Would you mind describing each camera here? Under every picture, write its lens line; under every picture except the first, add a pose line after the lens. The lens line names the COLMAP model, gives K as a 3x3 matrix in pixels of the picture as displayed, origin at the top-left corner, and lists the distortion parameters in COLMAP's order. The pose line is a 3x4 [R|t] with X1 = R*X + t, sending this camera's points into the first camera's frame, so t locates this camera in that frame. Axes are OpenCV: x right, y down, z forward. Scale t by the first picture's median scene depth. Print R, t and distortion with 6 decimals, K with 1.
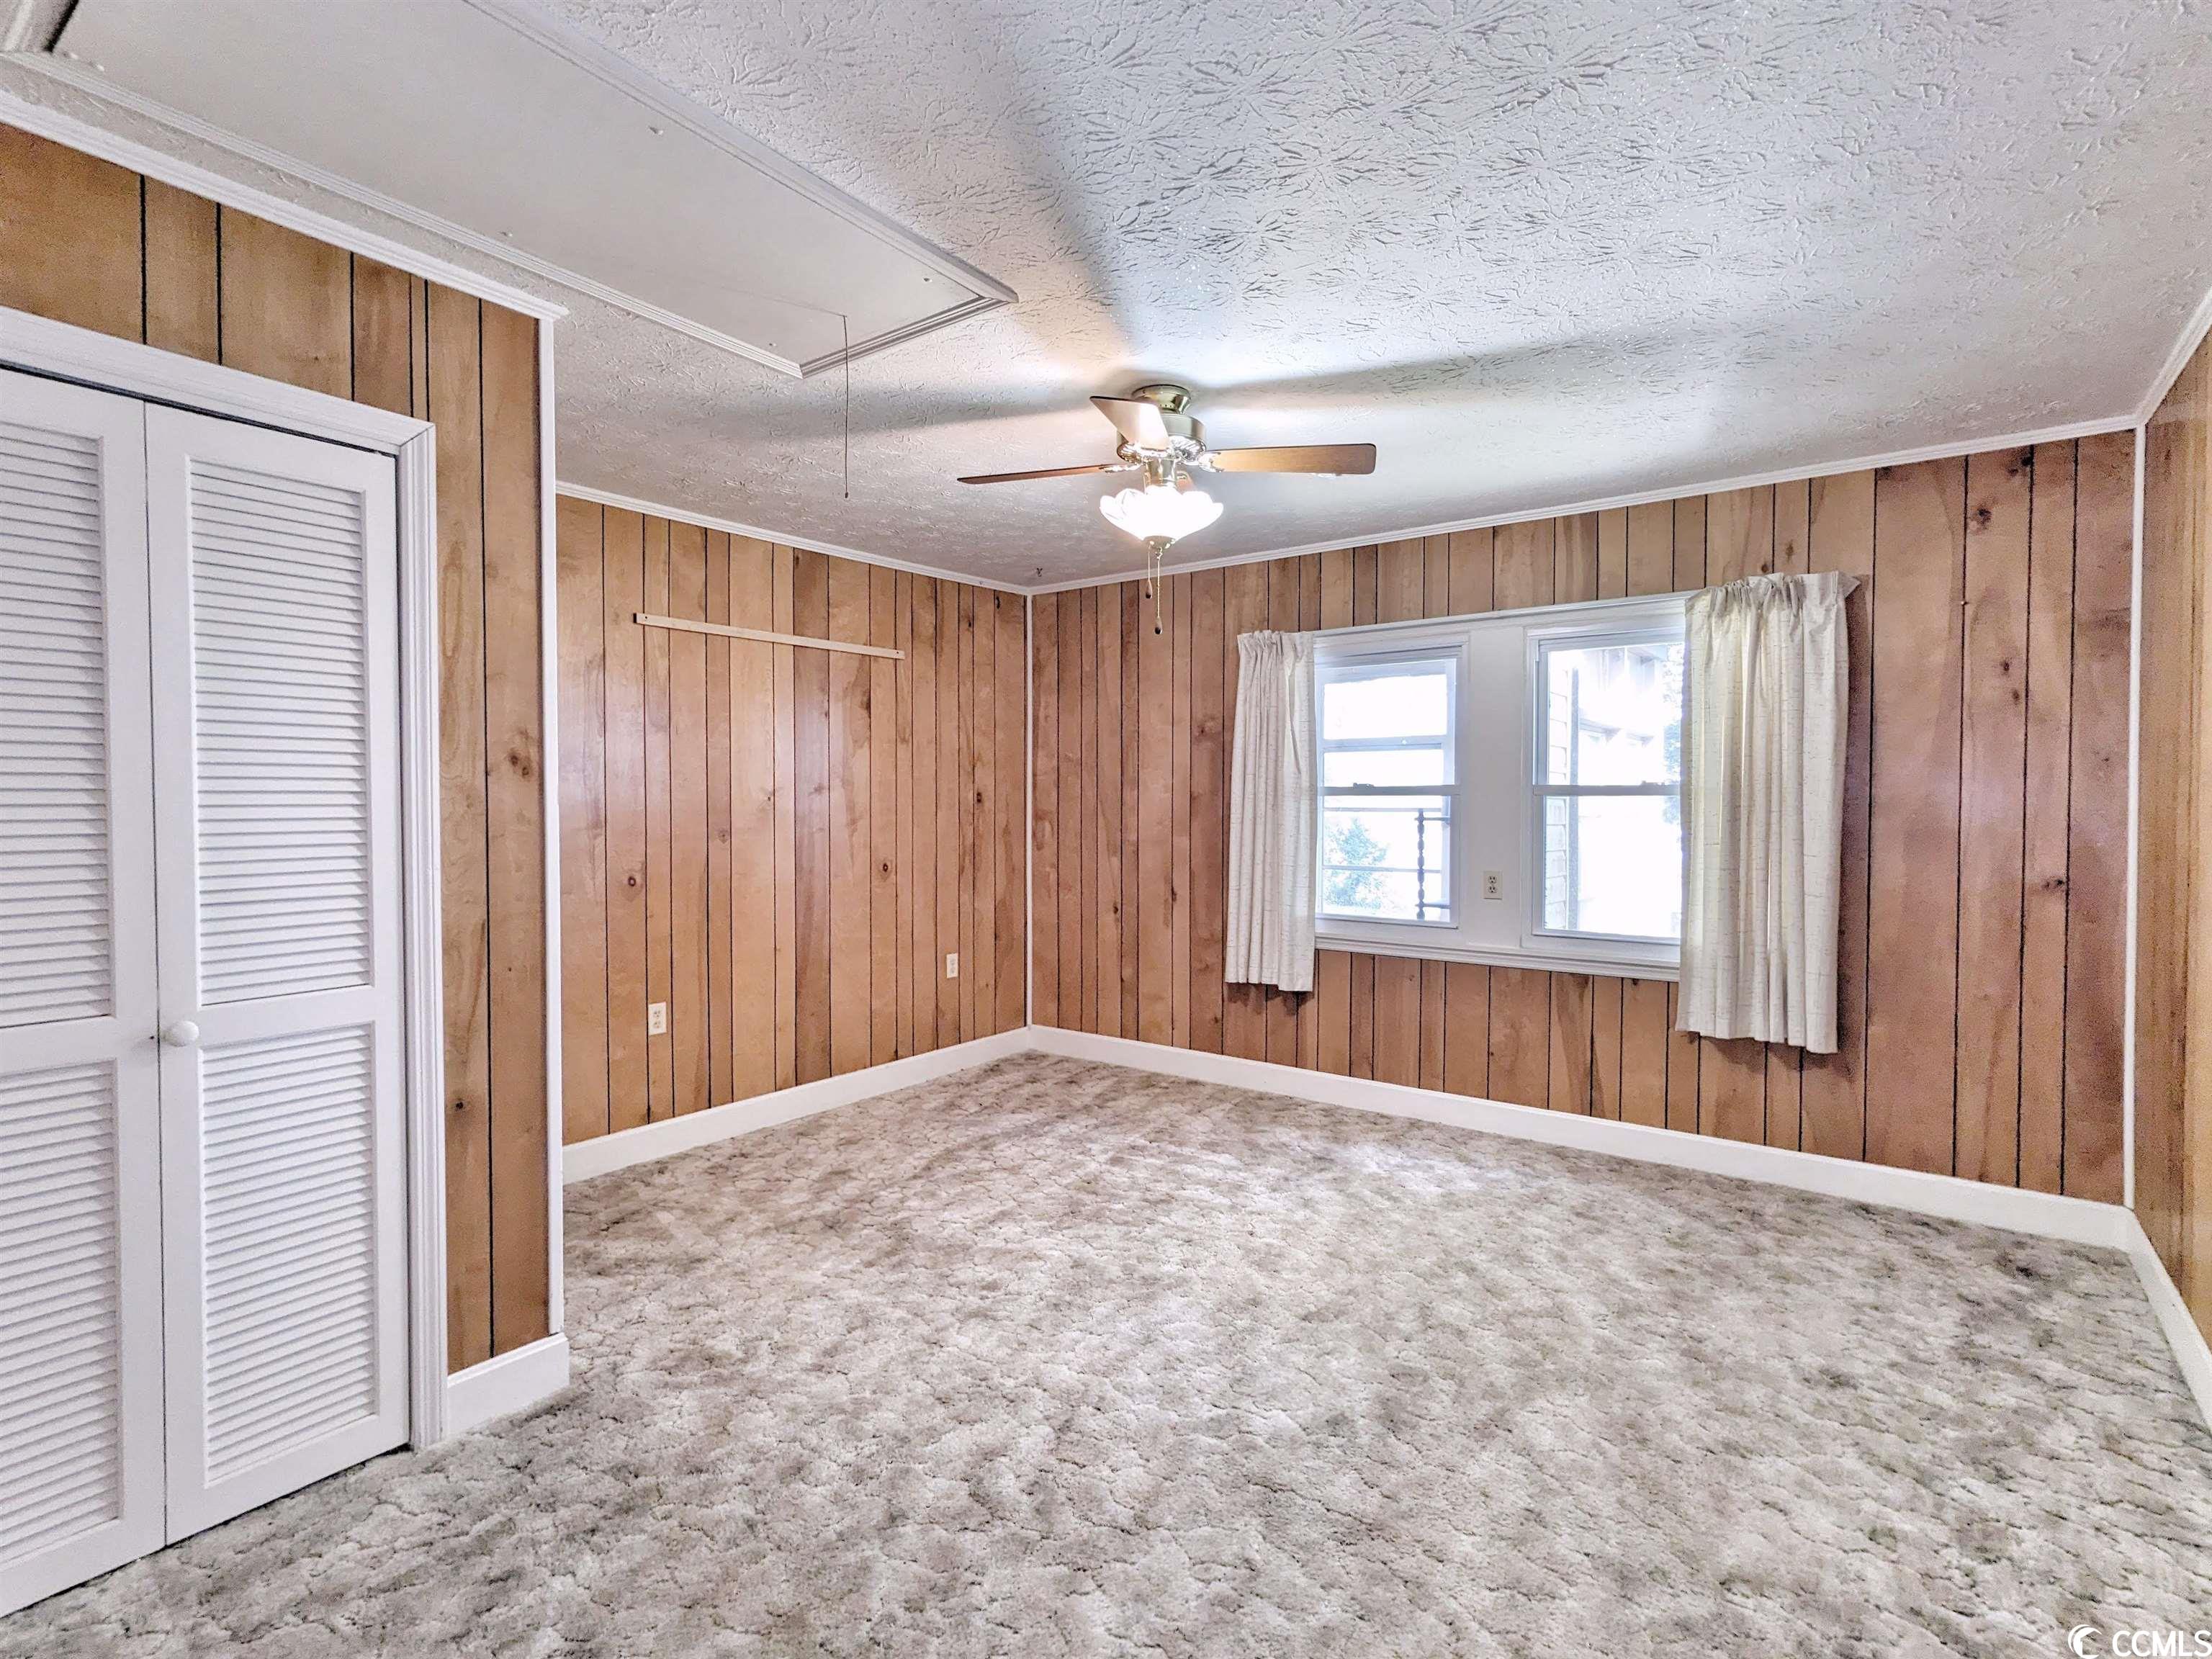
lens RADIAL K [[1064.5, 0, 1106.0], [0, 1064.5, 829.5], [0, 0, 1]] dist [0.004155, 0.001443]
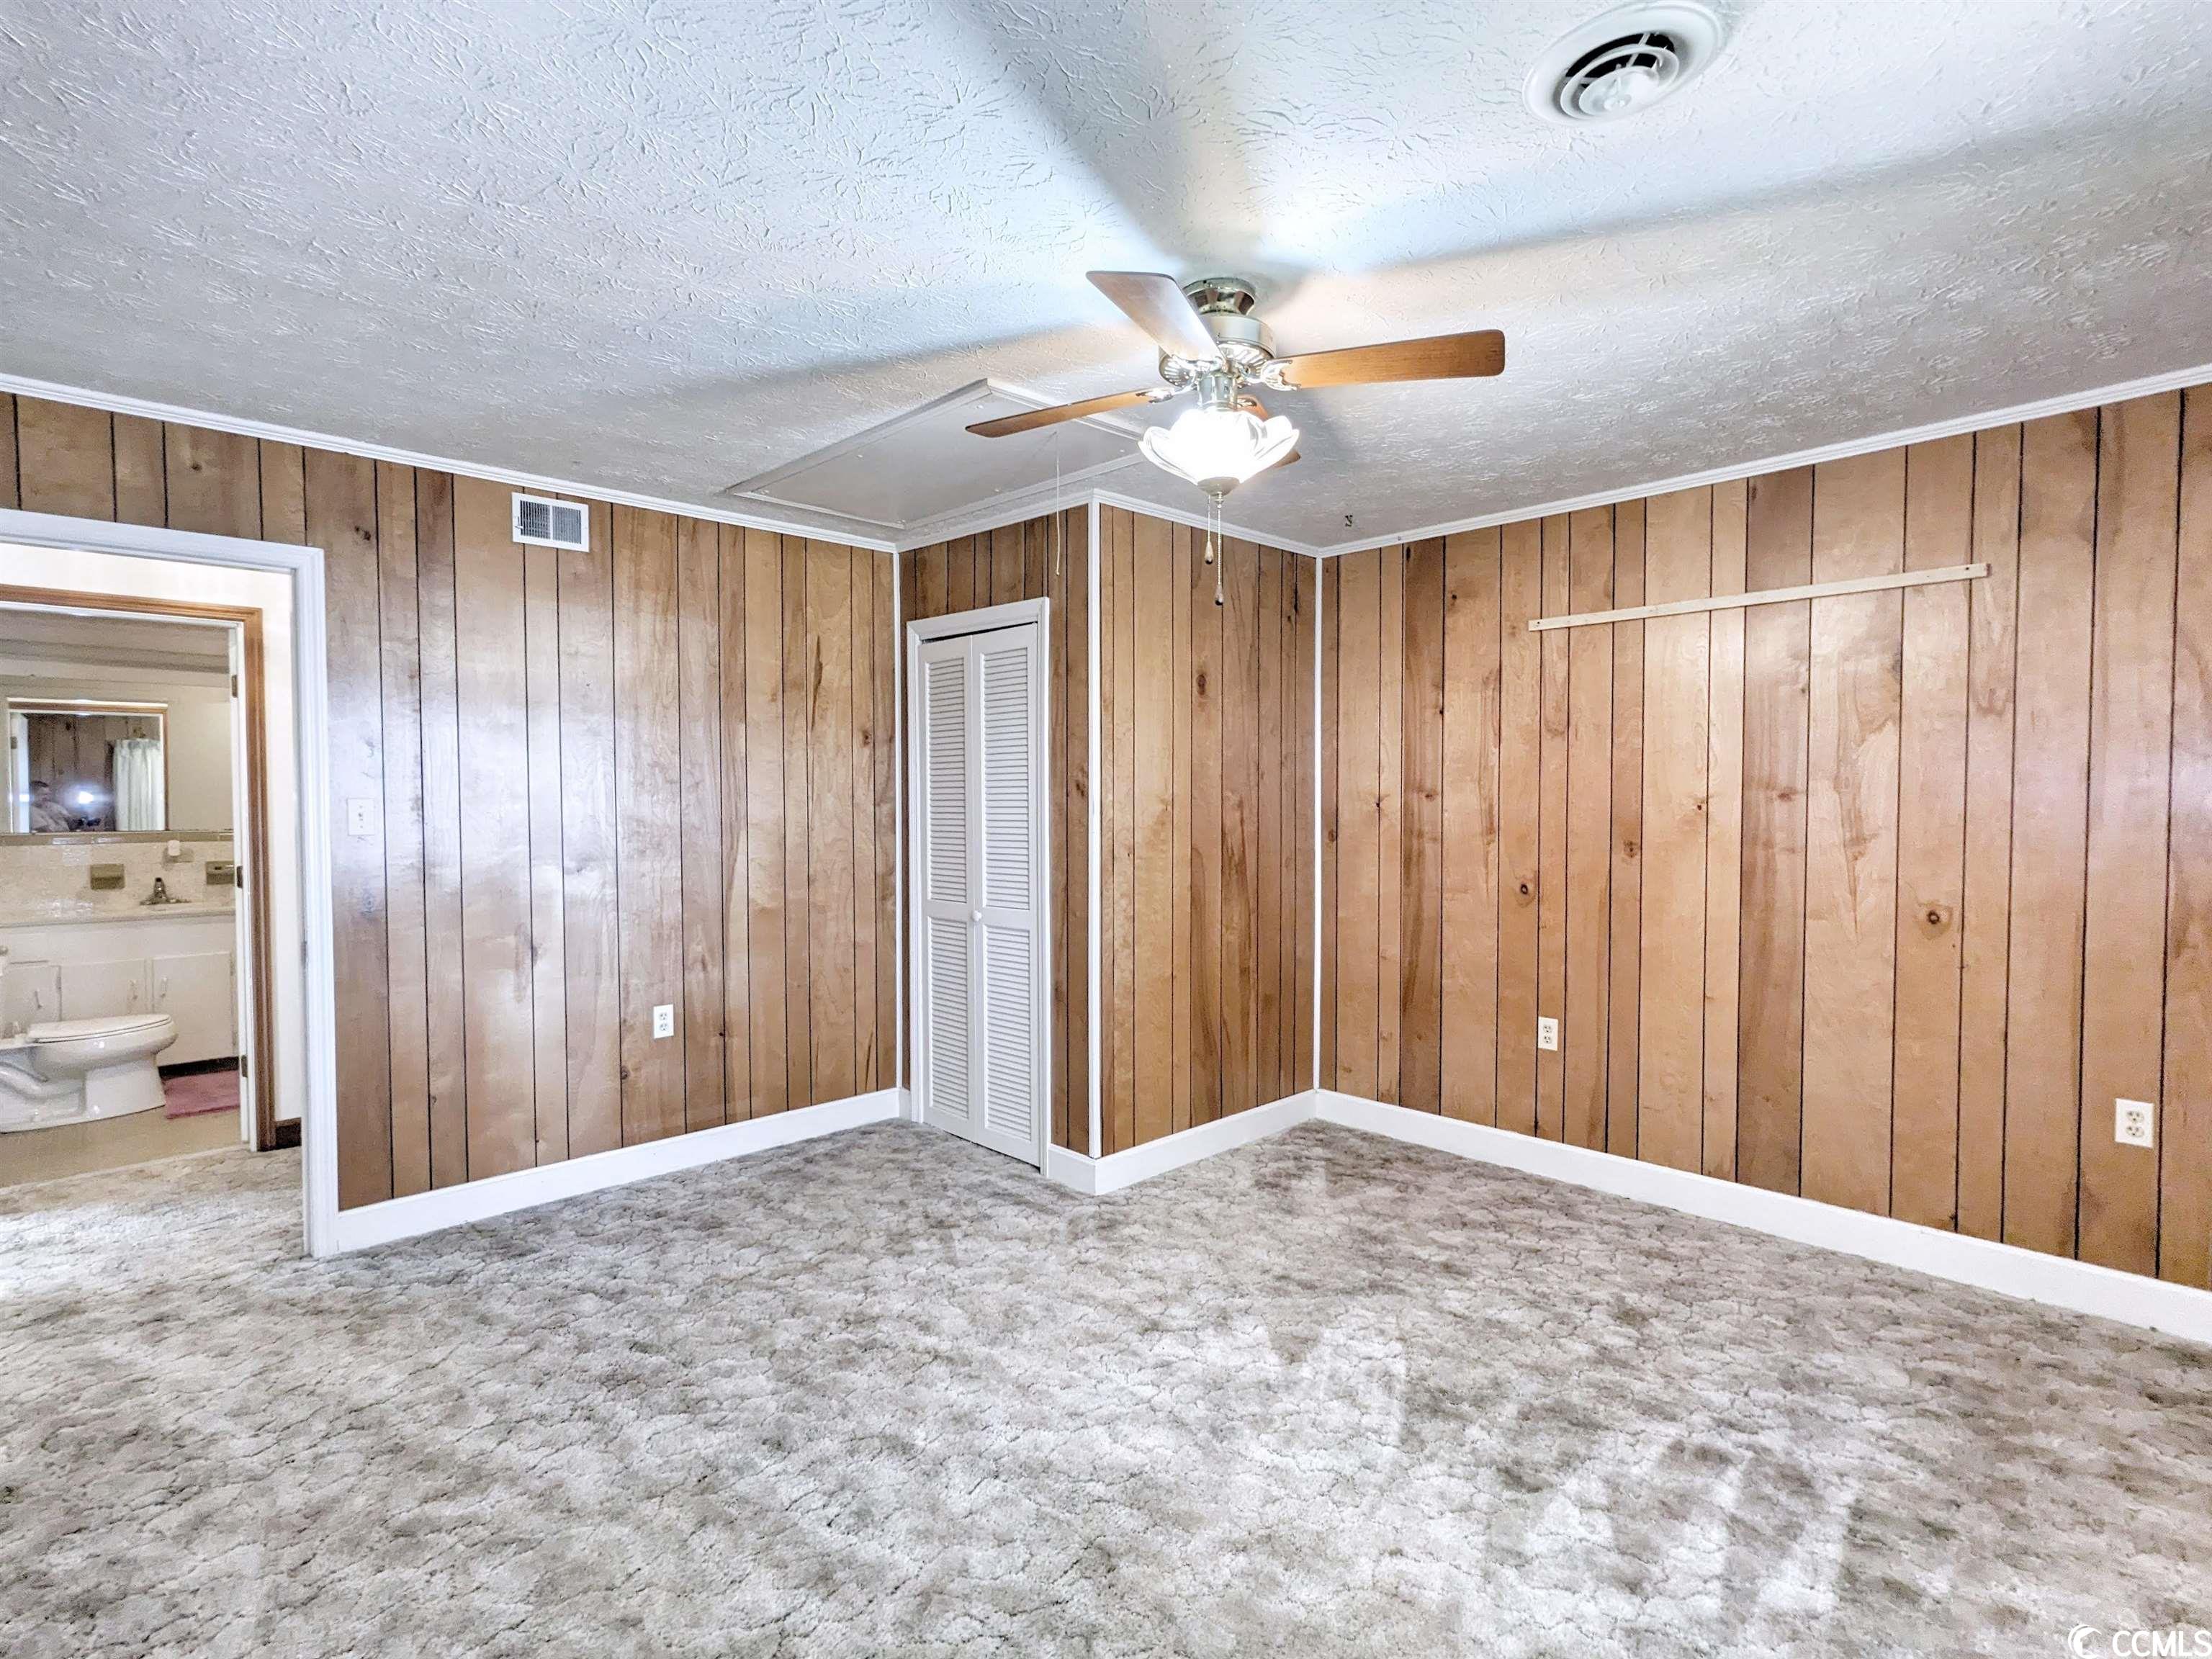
lens RADIAL K [[1064.5, 0, 1106.0], [0, 1064.5, 829.5], [0, 0, 1]] dist [0.004155, 0.001443]
pose [[-0.146056, 0.030812, -0.988796, 0.606900], [-0.023553, 0.999123, 0.034613, -0.033358], [0.988996, 0.028344, -0.145202, 0.756044]]
